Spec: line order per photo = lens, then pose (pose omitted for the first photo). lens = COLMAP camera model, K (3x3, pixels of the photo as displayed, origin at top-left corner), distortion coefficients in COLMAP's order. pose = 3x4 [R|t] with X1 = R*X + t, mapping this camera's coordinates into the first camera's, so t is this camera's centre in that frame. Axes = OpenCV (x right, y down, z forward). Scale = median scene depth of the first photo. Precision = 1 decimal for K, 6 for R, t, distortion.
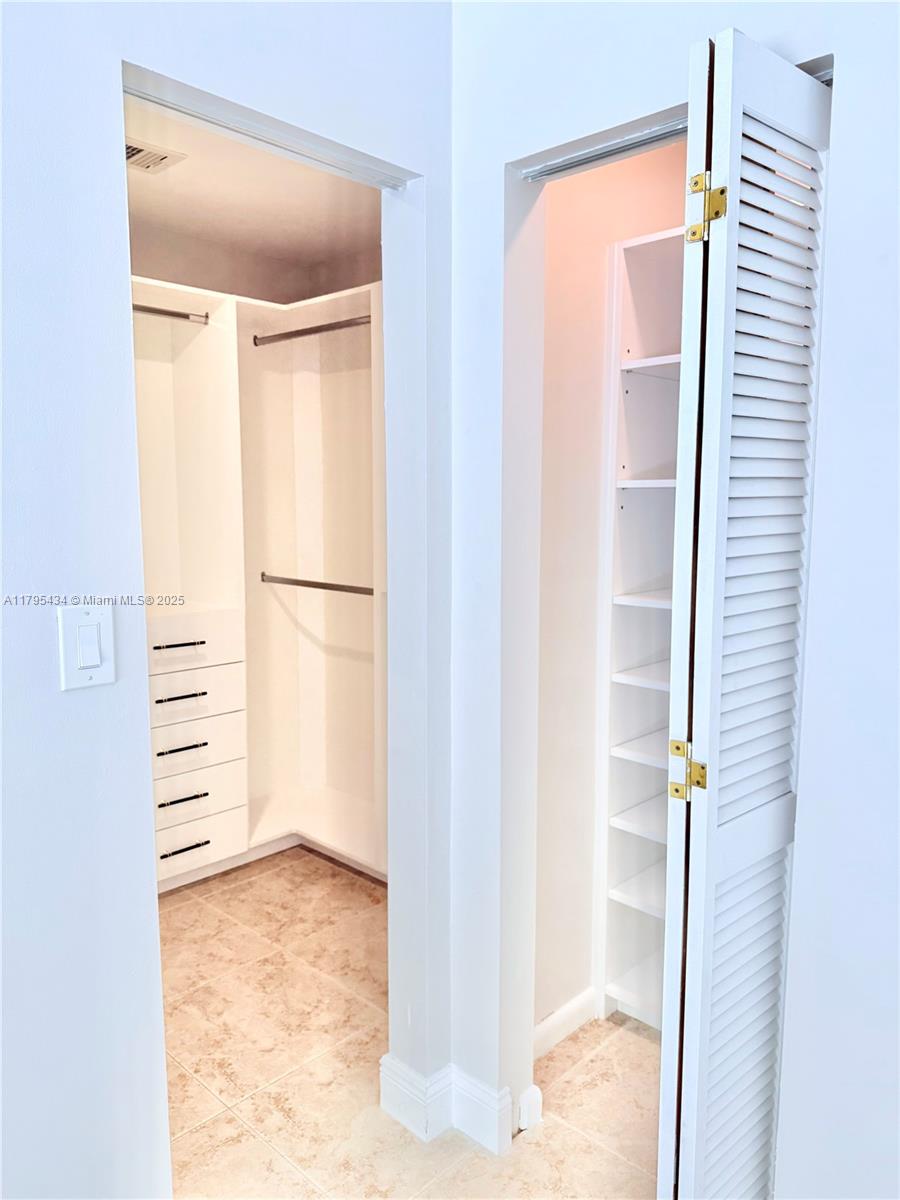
lens RADIAL K [[847.0, 0, 450.0], [0, 847.0, 600.0], [0, 0, 1]] dist [0.071243, -0.001686]
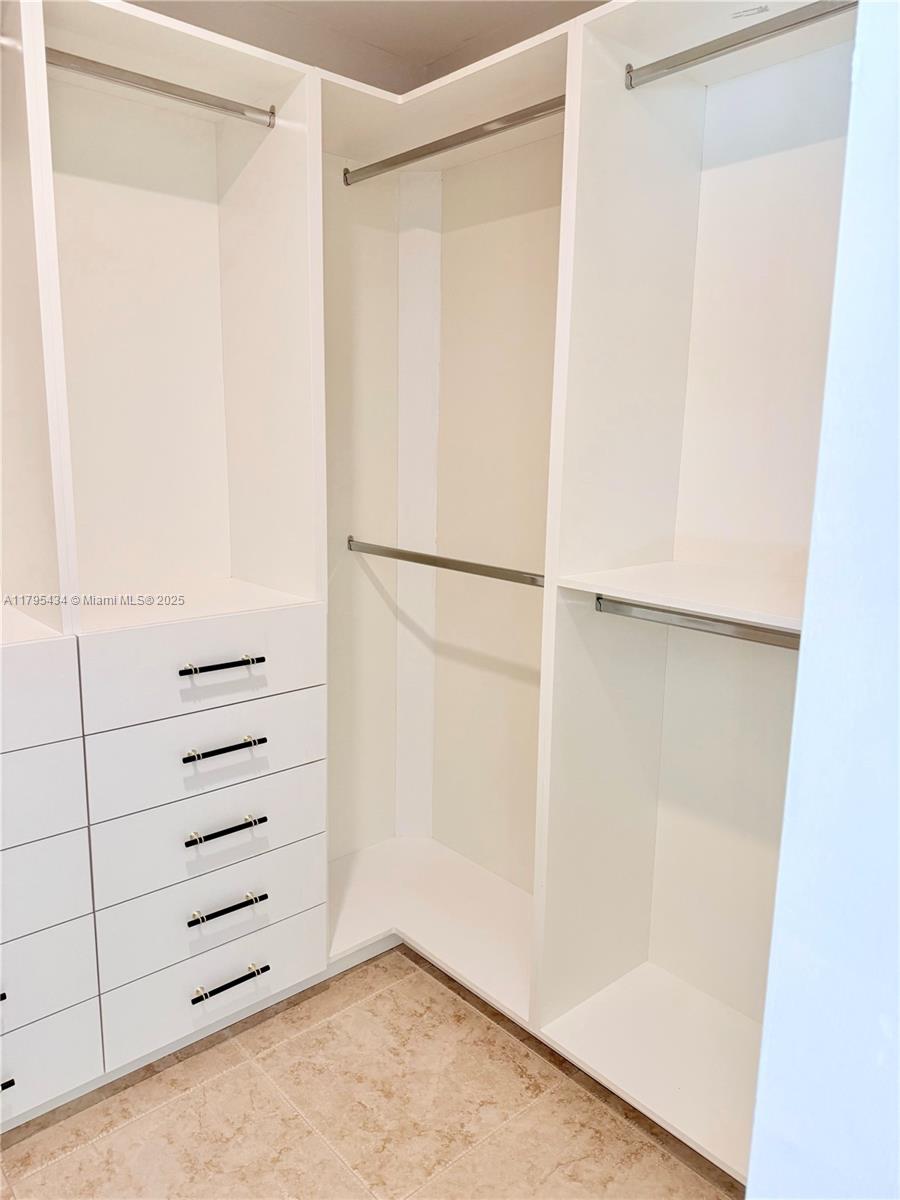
lens RADIAL K [[891.9, 0, 445.9], [0, 891.9, 590.8], [0, 0, 1]] dist [0.058028, 0.004320]
pose [[0.996183, 0.023350, -0.084110, -0.100078], [-0.019094, 0.998513, 0.051057, -0.032314], [0.085177, -0.049256, 0.995148, 0.357601]]
